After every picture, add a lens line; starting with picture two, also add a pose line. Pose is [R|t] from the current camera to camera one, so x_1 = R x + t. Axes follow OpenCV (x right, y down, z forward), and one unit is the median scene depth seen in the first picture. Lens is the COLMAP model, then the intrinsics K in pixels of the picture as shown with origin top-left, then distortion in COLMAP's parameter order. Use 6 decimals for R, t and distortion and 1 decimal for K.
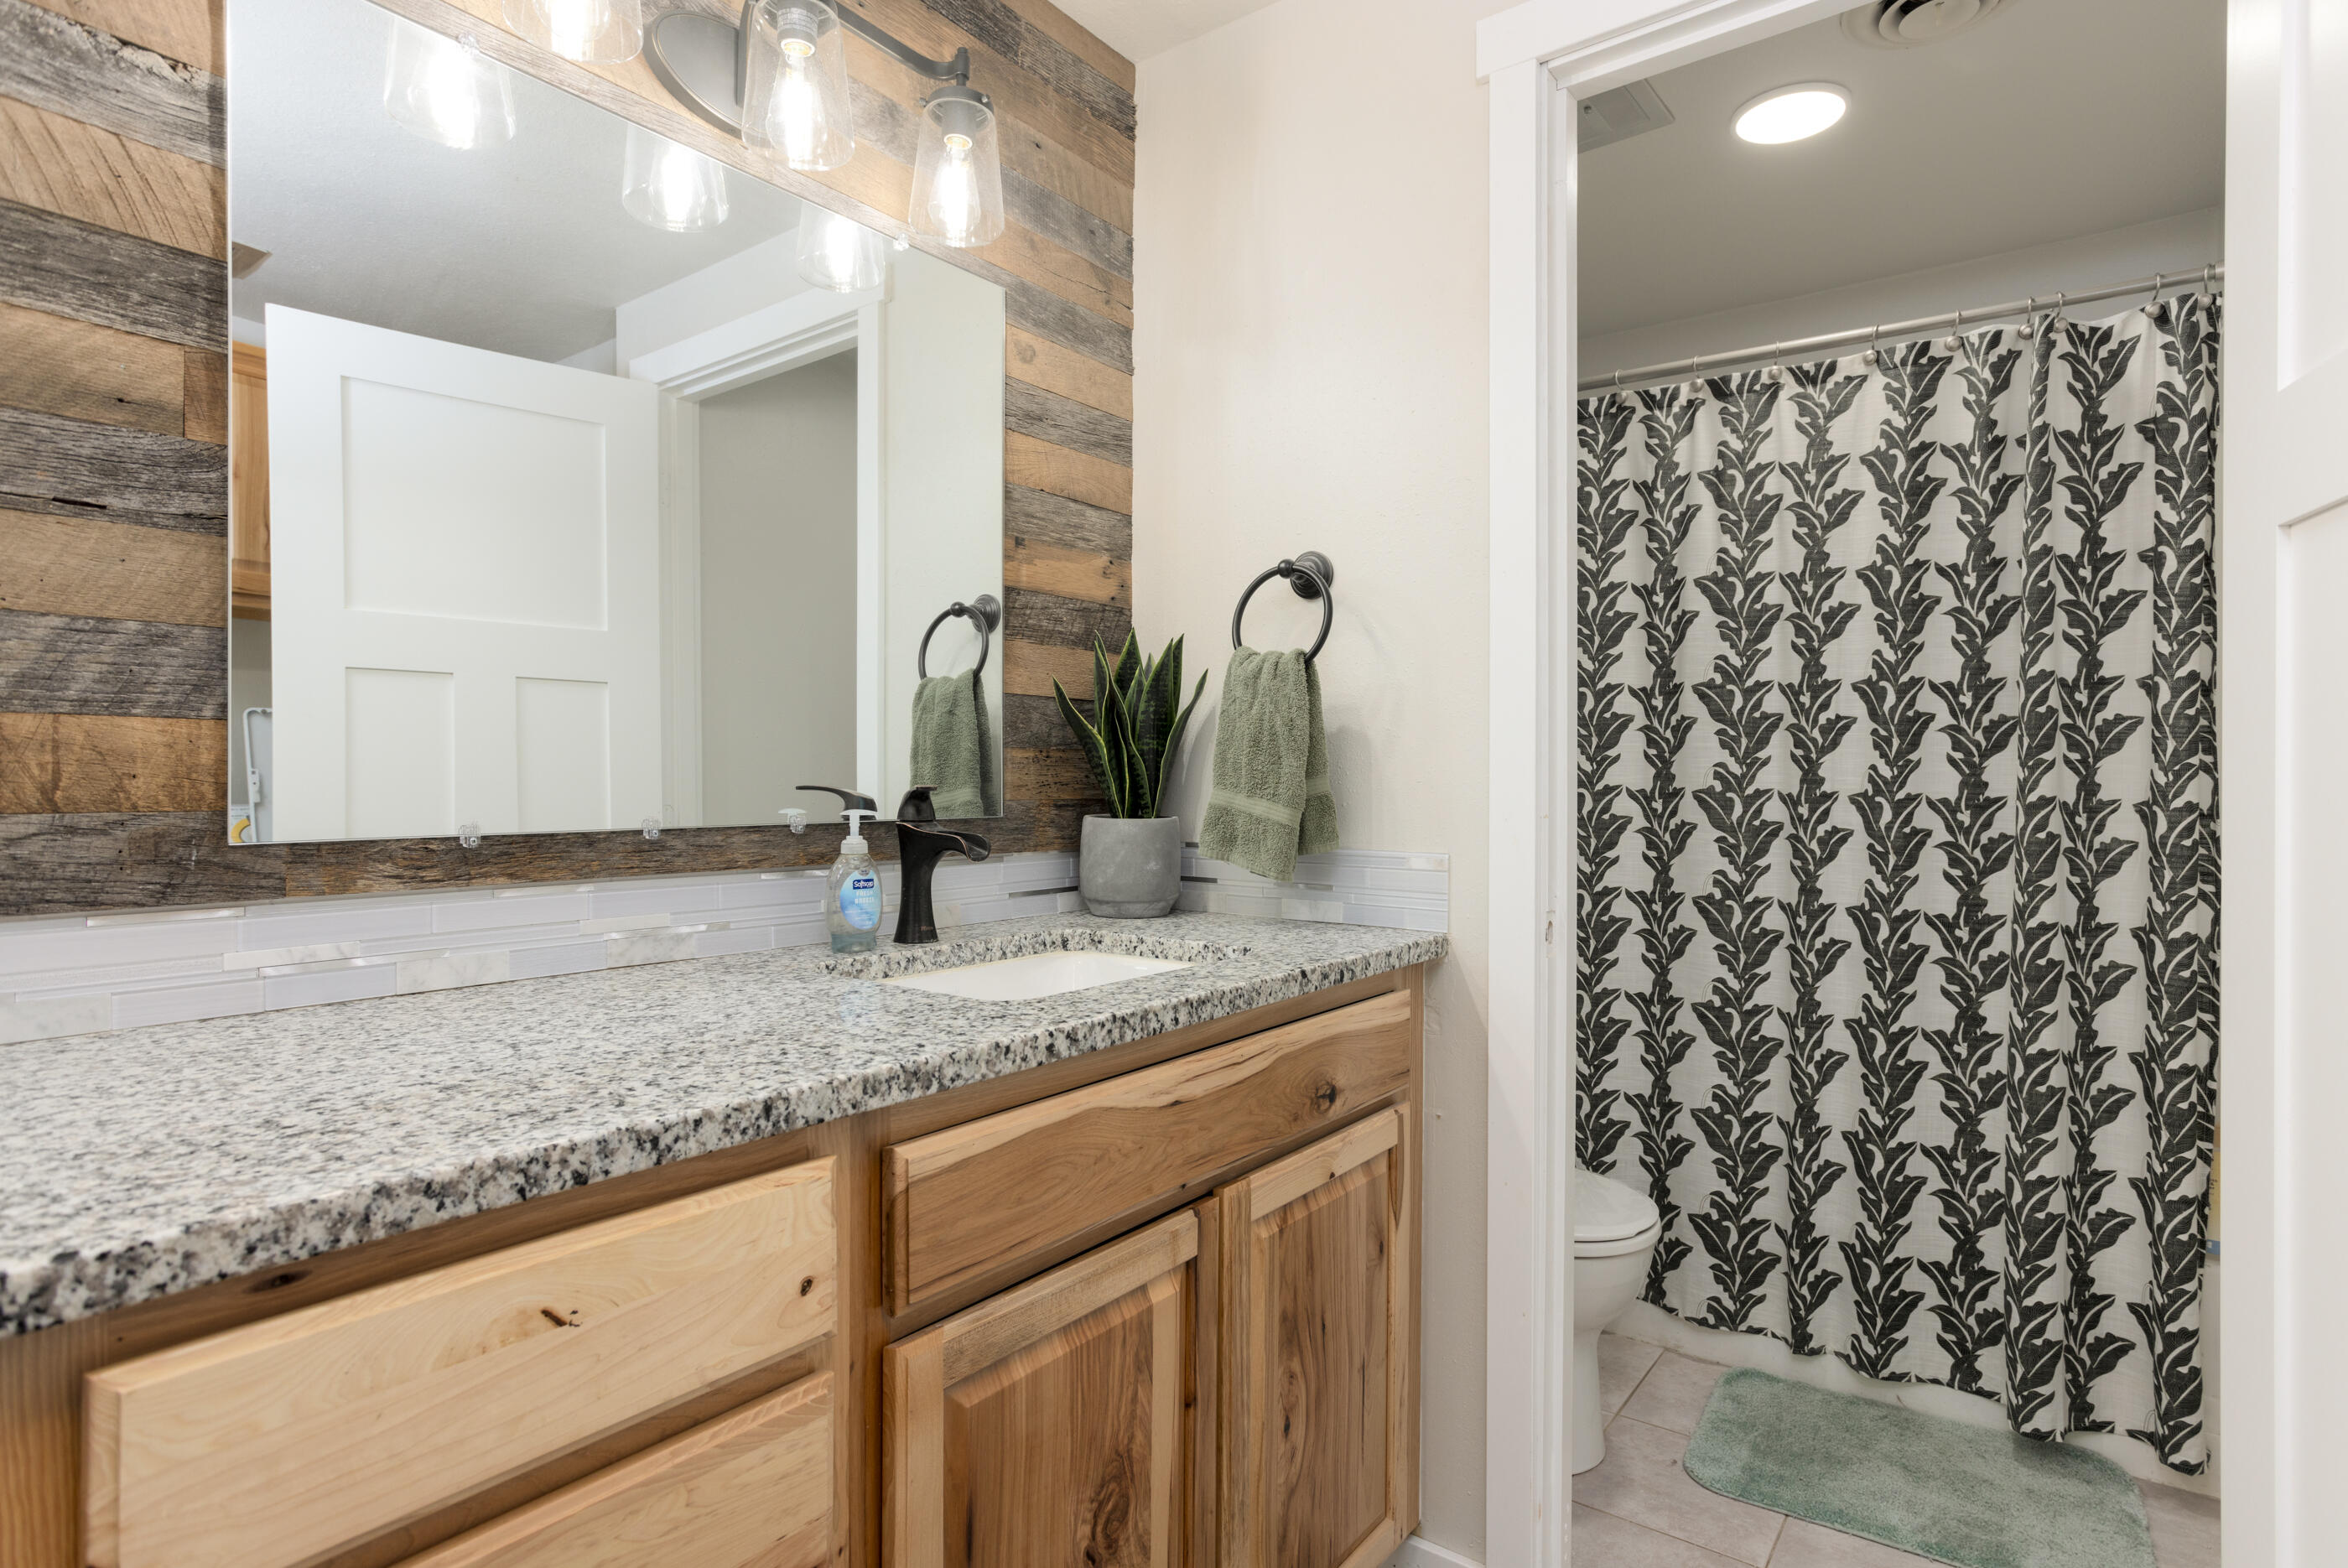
lens RADIAL K [[1256.7, 0, 1172.6], [0, 1256.7, 772.2], [0, 0, 1]] dist [-0.034256, 0.036320]
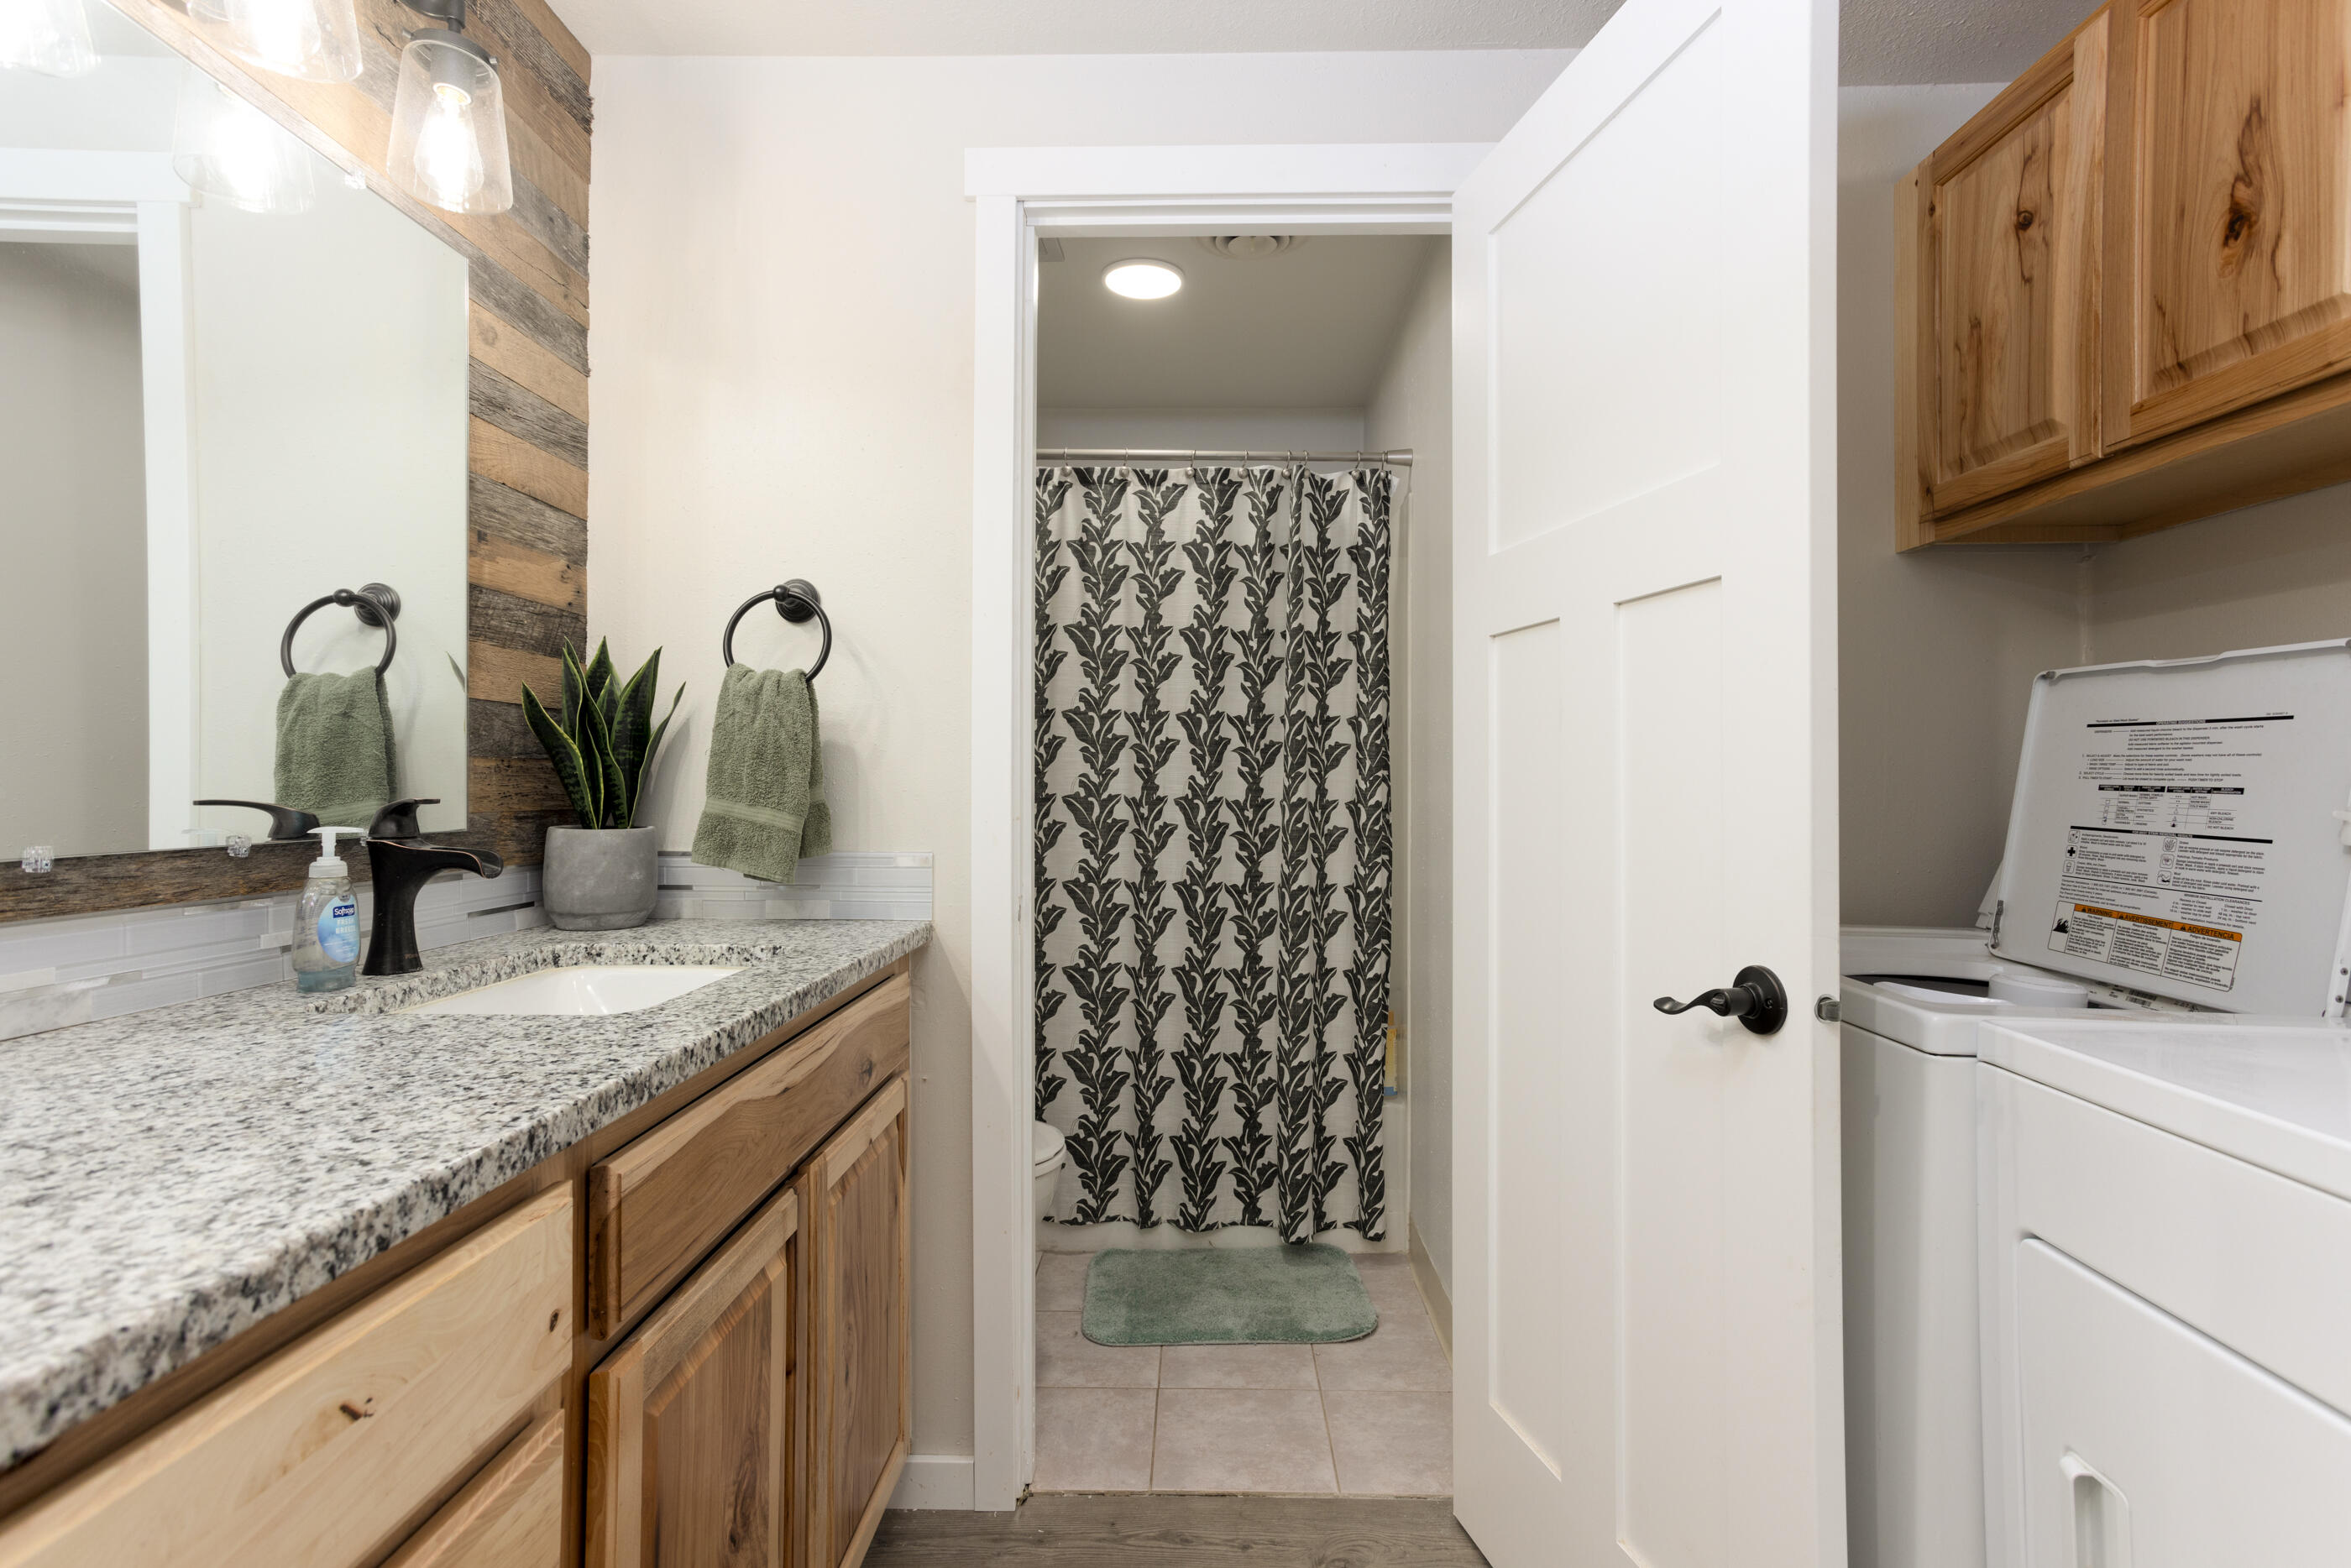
lens RADIAL K [[1176.0, 0, 1170.1], [0, 1176.0, 769.3], [0, 0, 1]] dist [-0.020253, 0.053340]
pose [[0.808474, 0.004884, 0.588512, -0.219290], [-0.000855, 0.999974, -0.007124, -0.004105], [-0.588532, 0.005257, 0.808457, -0.009758]]
